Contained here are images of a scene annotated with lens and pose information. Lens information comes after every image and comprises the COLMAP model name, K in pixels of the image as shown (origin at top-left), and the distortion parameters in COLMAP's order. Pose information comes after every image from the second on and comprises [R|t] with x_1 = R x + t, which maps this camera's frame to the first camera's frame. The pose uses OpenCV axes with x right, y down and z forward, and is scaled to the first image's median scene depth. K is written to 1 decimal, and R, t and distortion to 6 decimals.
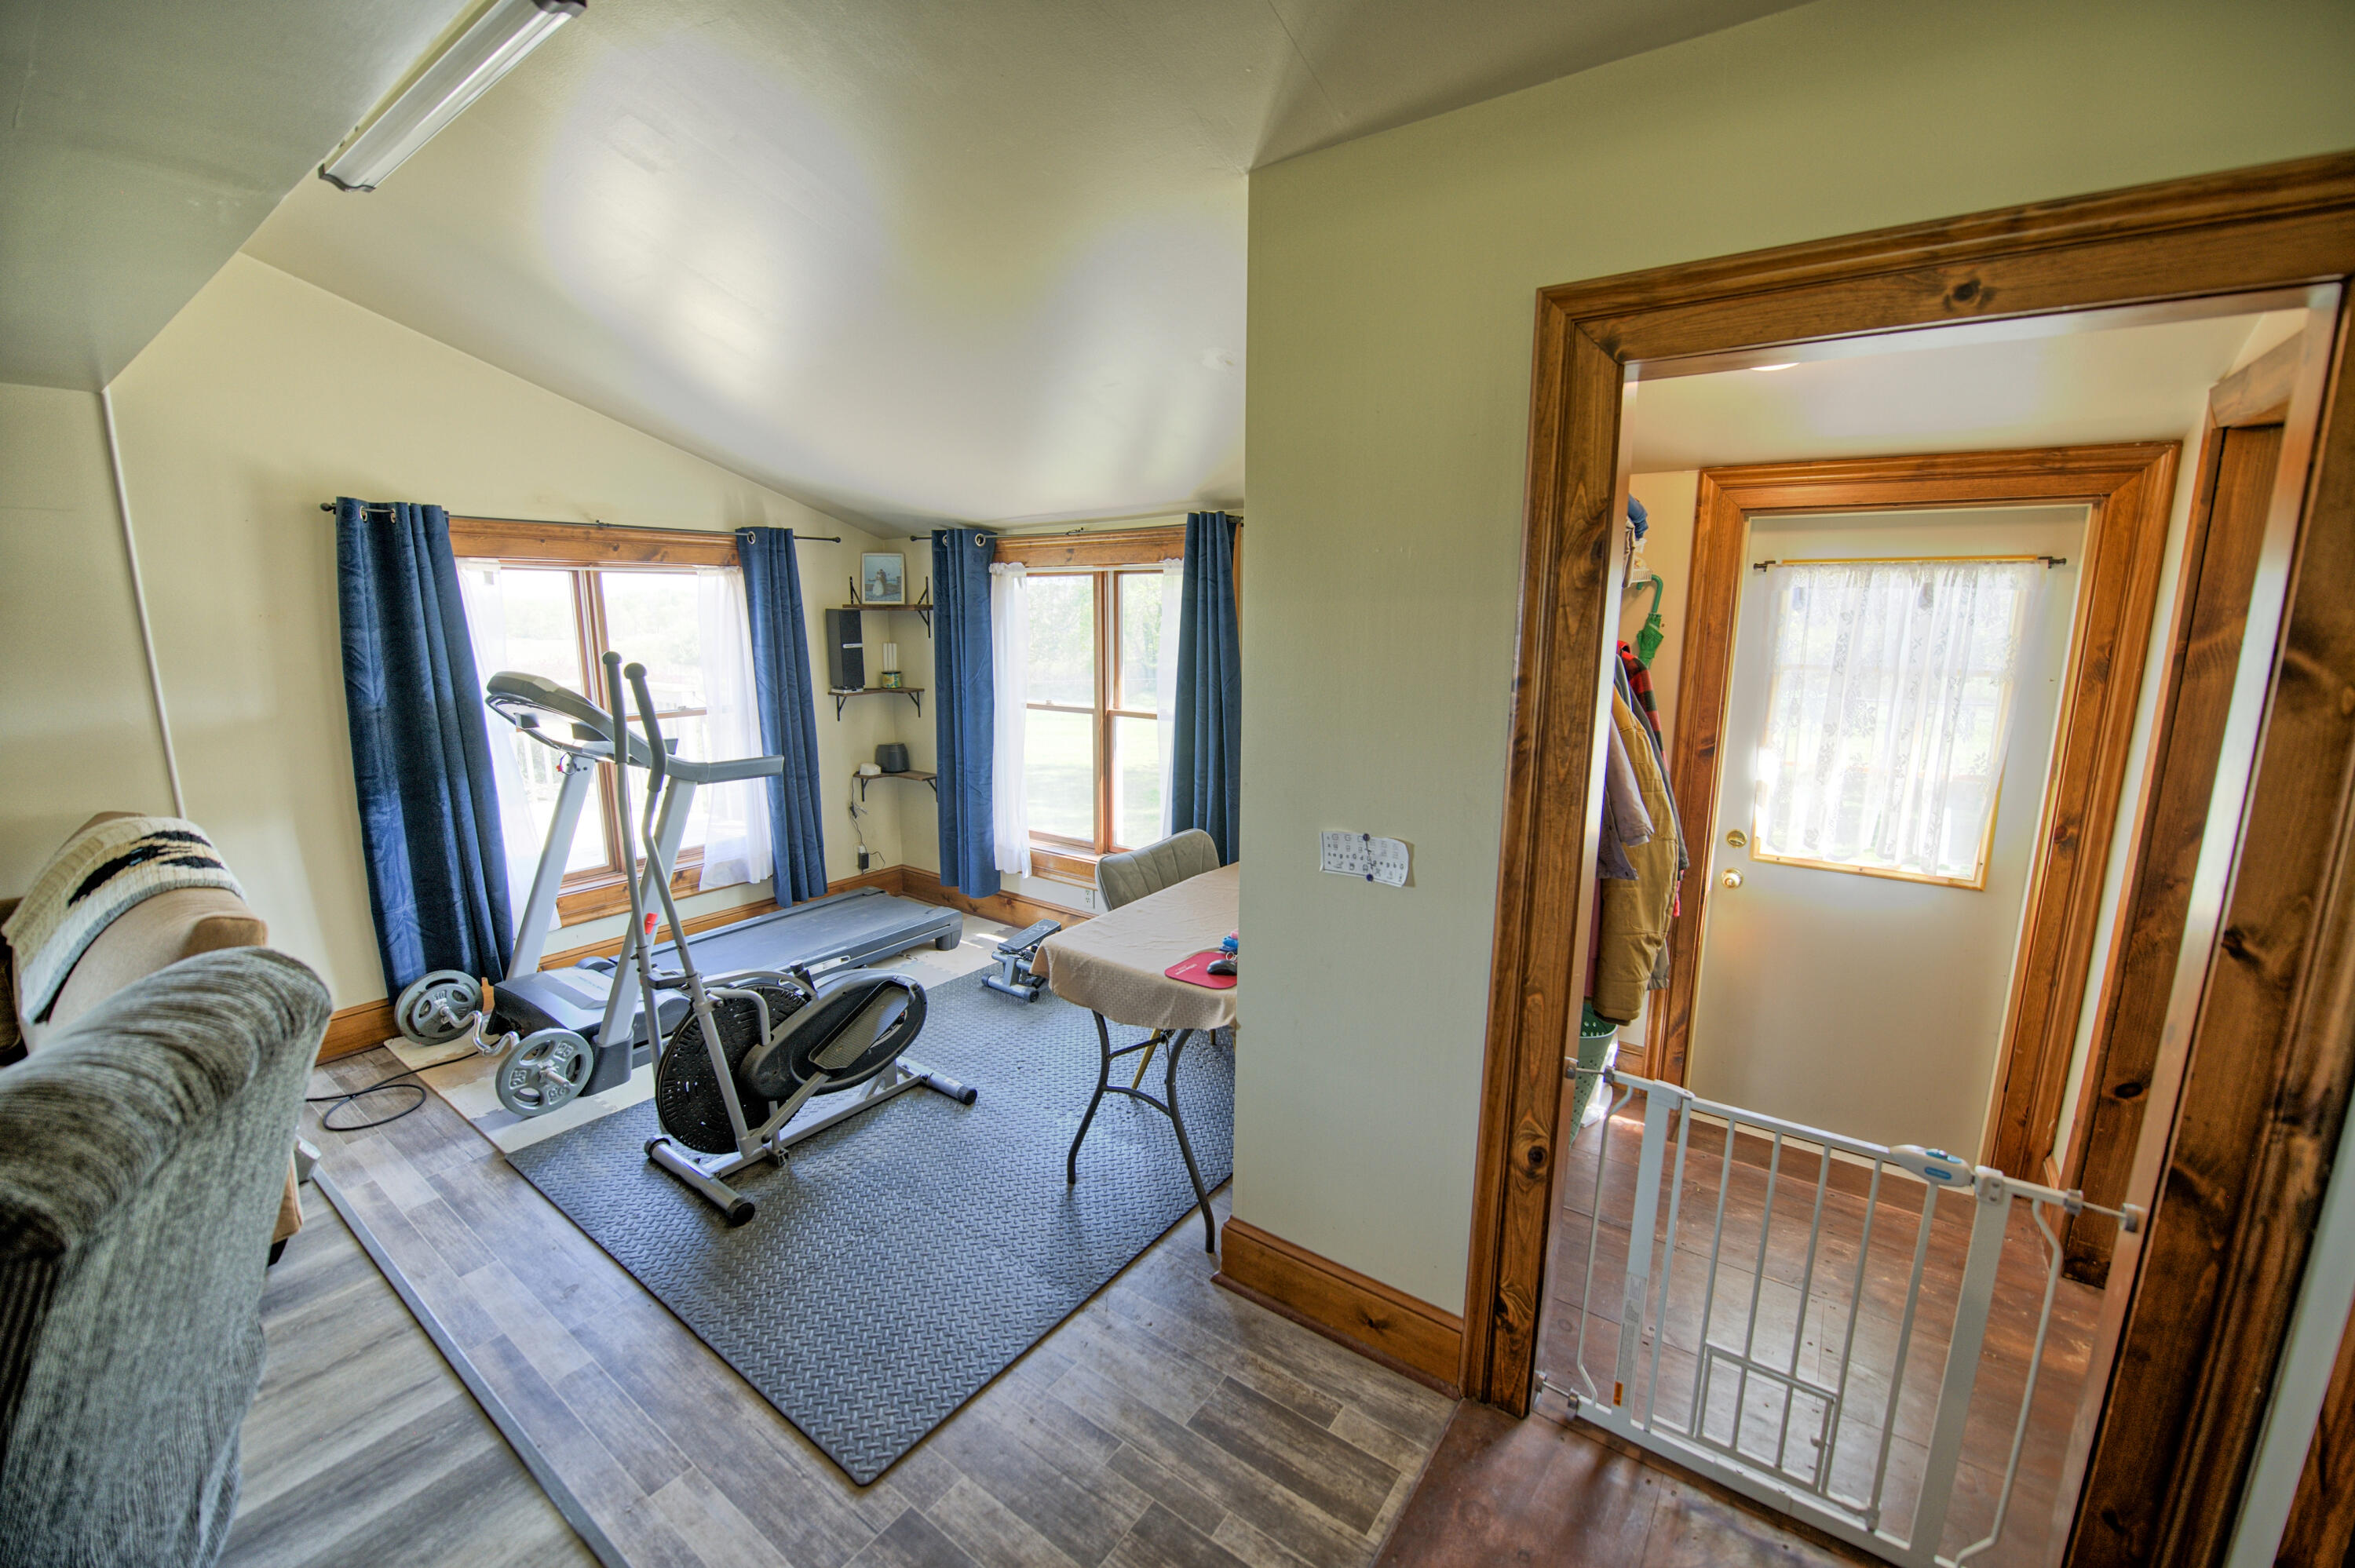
lens RADIAL K [[932.7, 0, 1192.9], [0, 932.7, 779.5], [0, 0, 1]] dist [-0.017476, -0.000671]
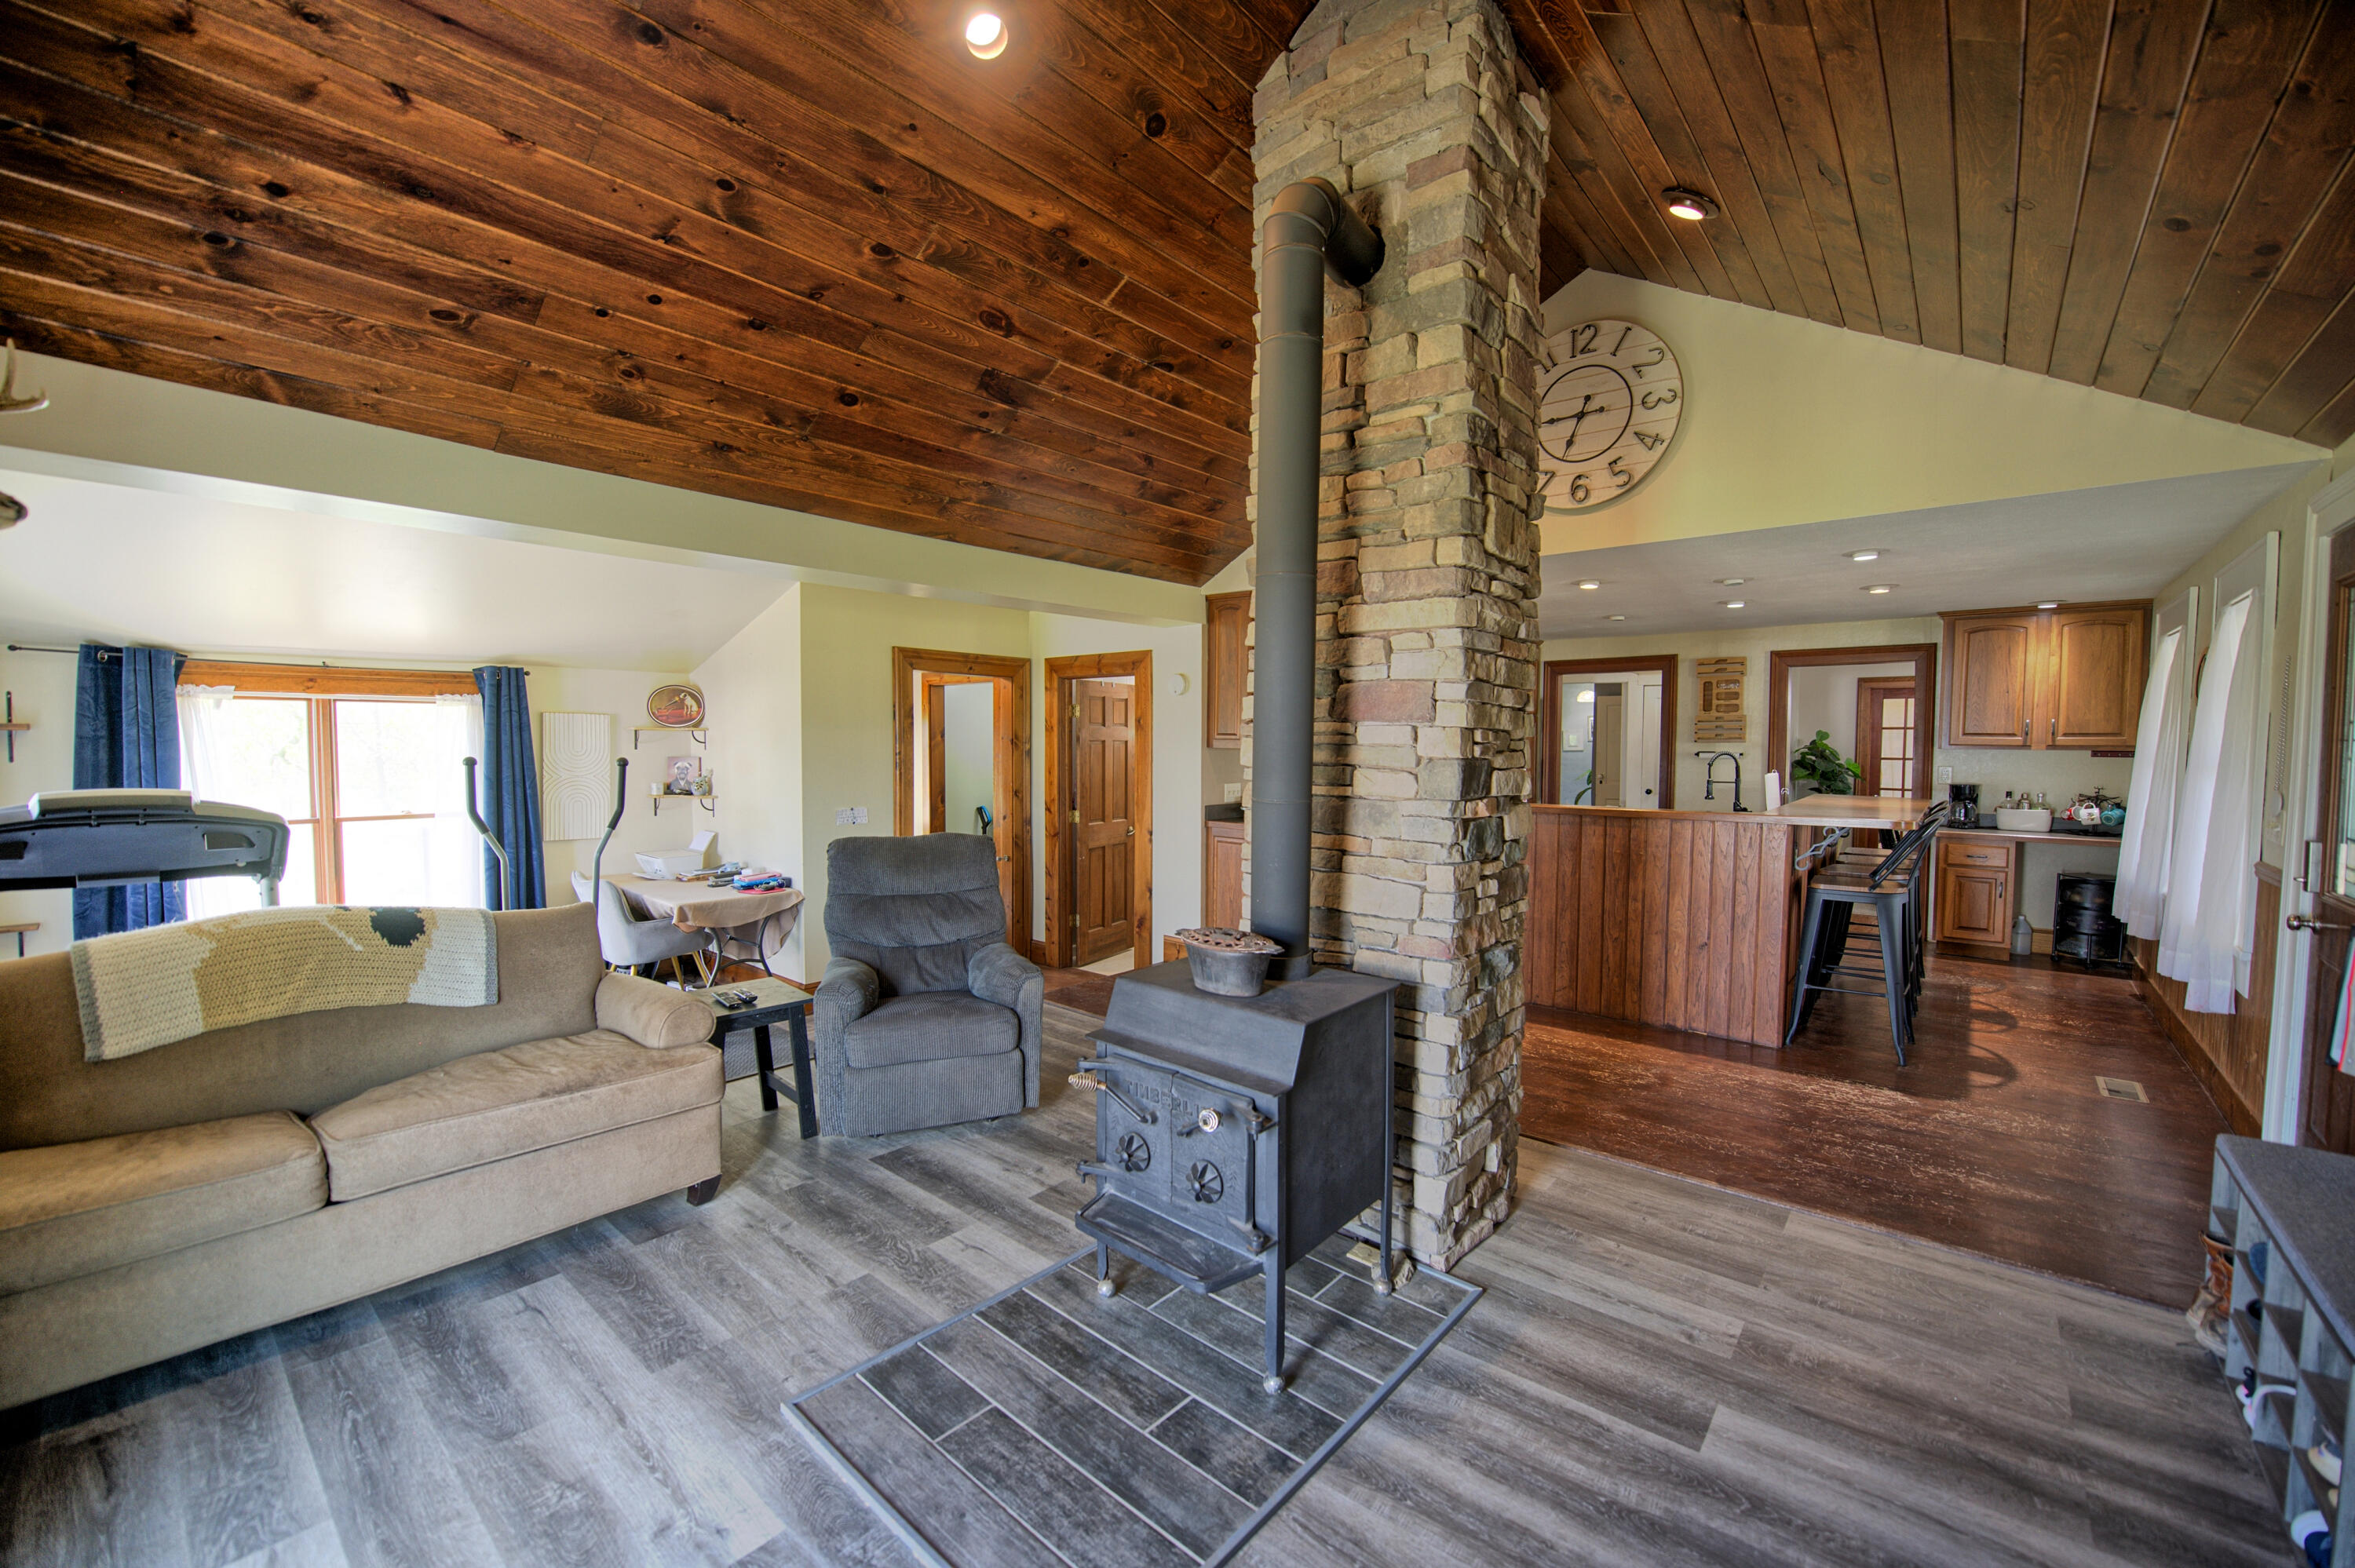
lens RADIAL K [[932.7, 0, 1188.7], [0, 932.7, 784.4], [0, 0, 1]] dist [-0.017476, -0.000671]
pose [[0.090286, -0.051795, 0.994568, -1.125617], [0.175286, 0.983884, 0.035327, 0.029197], [-0.980369, 0.171144, 0.097910, -0.144648]]
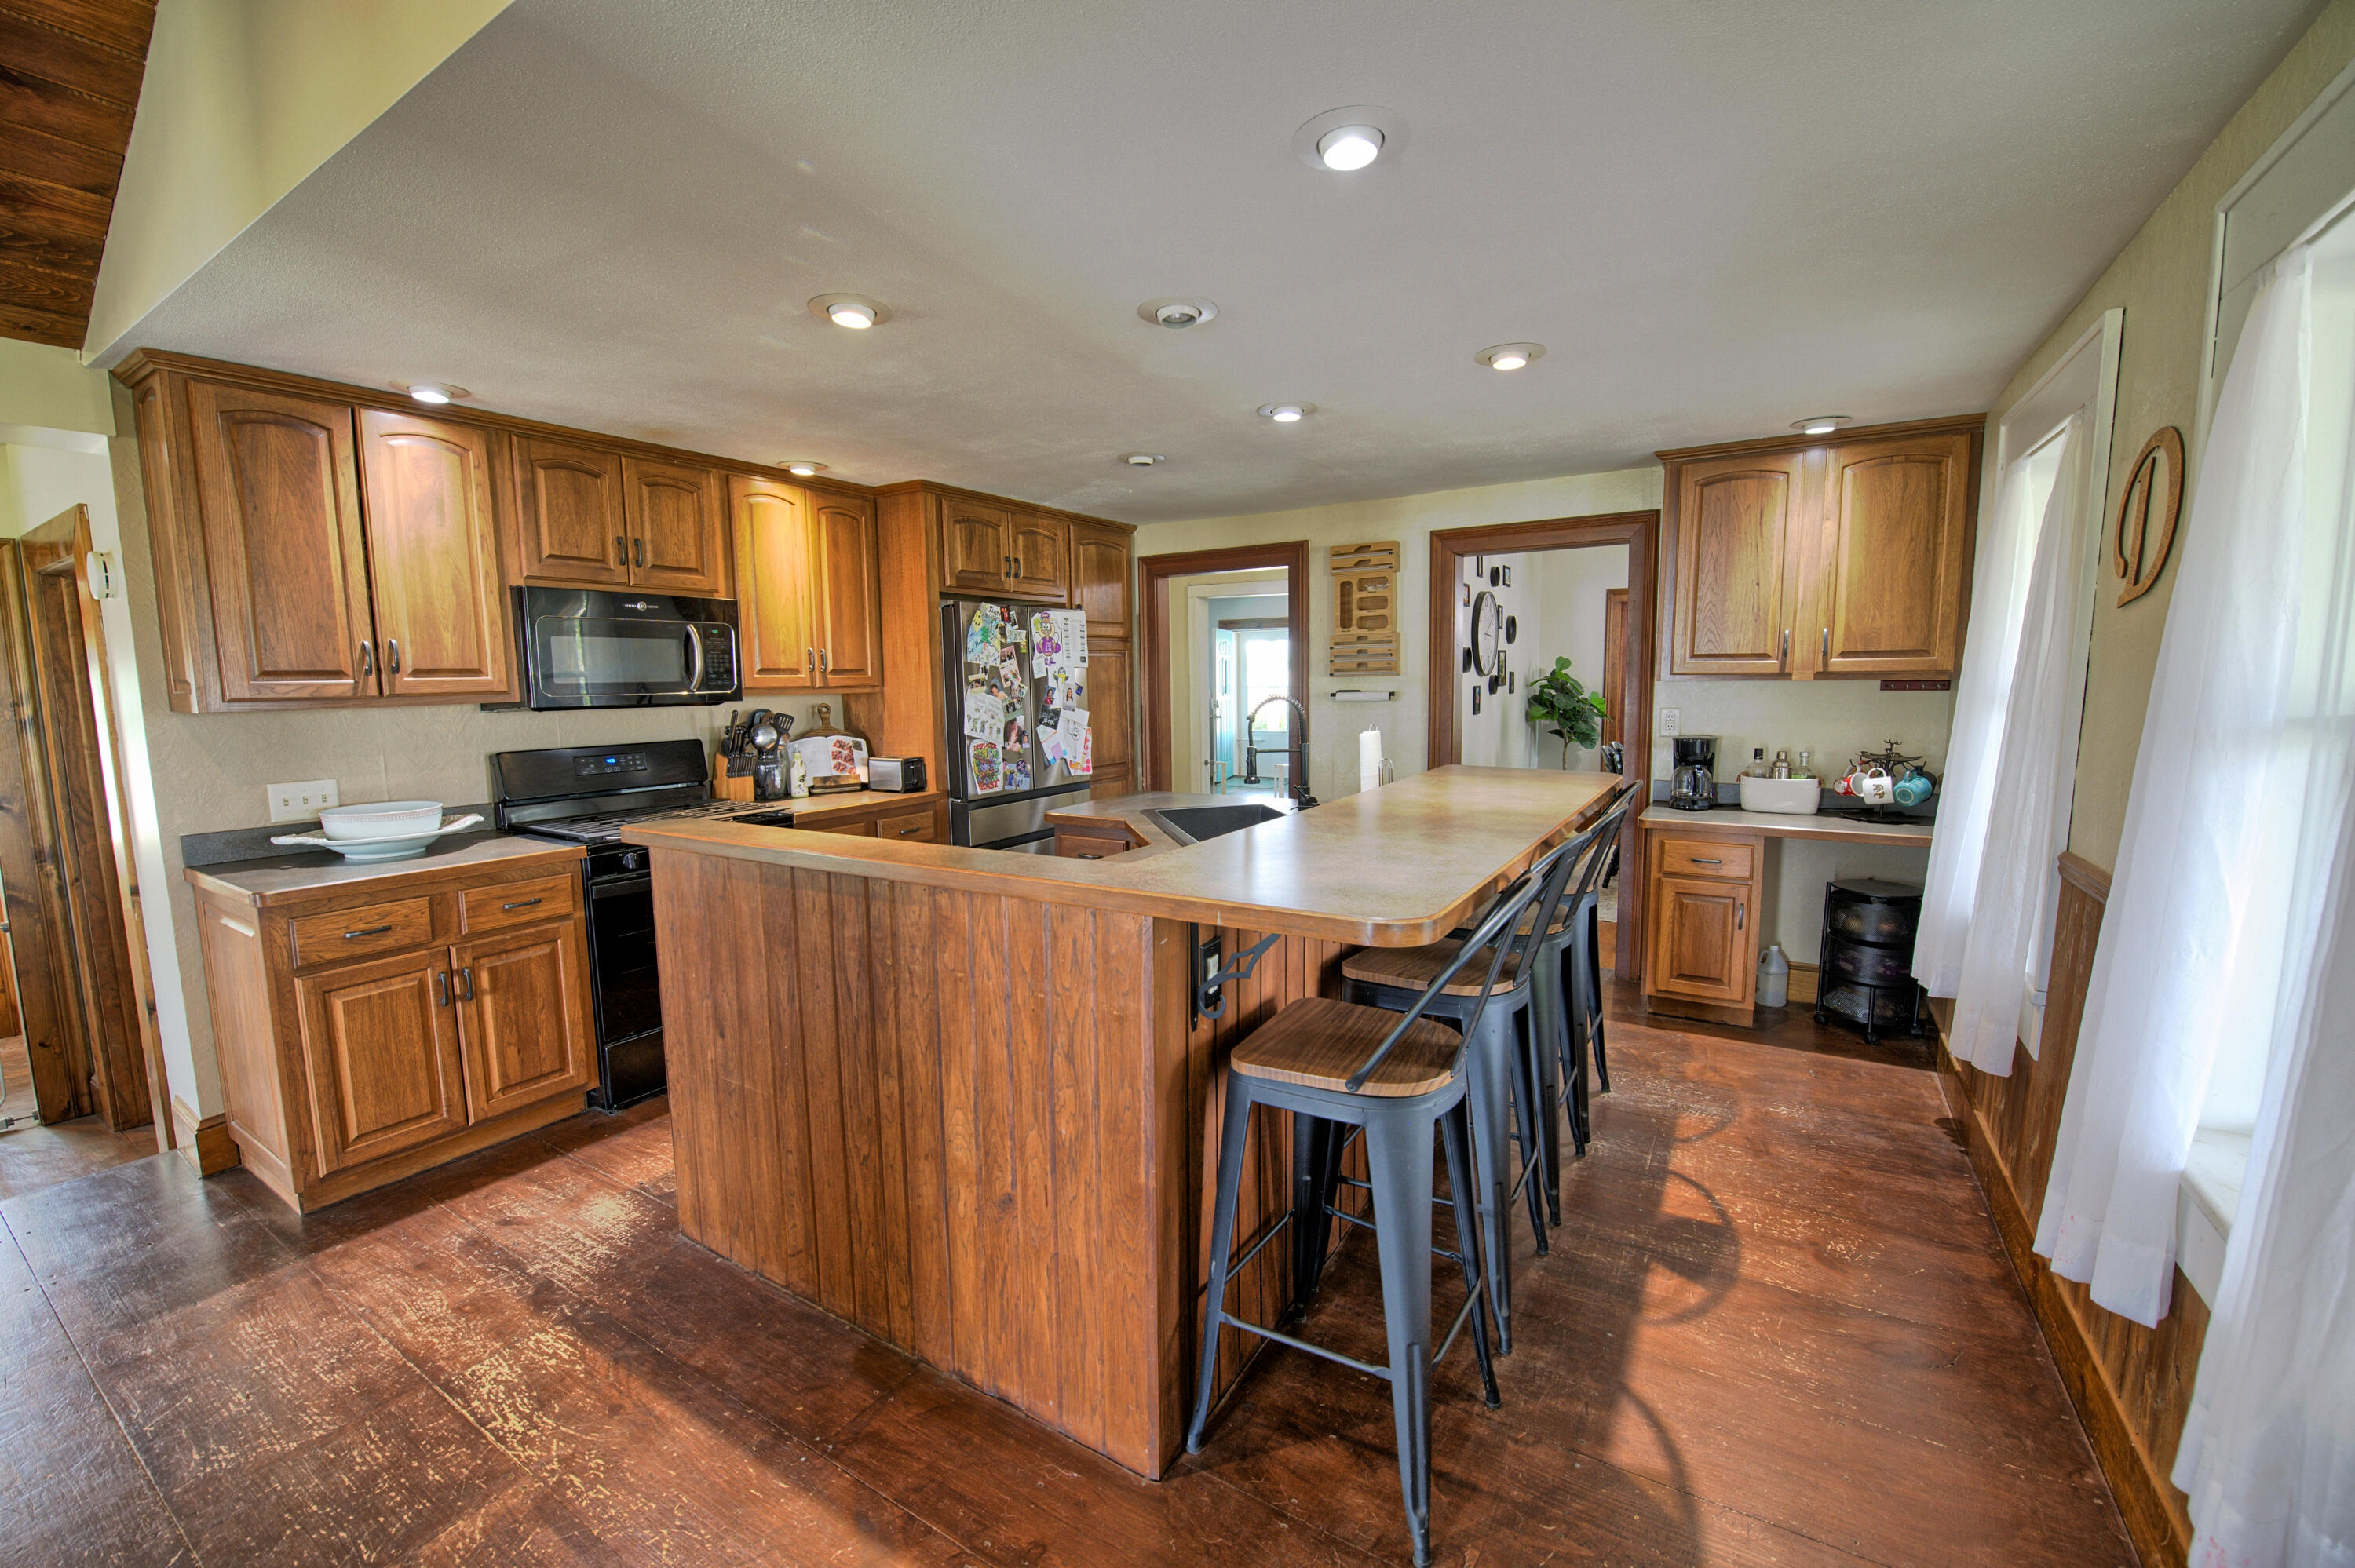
lens RADIAL K [[932.7, 0, 1189.2], [0, 932.7, 785.3], [0, 0, 1]] dist [-0.017476, -0.000671]
pose [[-0.063834, -0.118066, 0.990952, -0.478333], [0.192614, 0.972849, 0.128317, 0.123417], [-0.979196, 0.199062, -0.039360, -0.645691]]
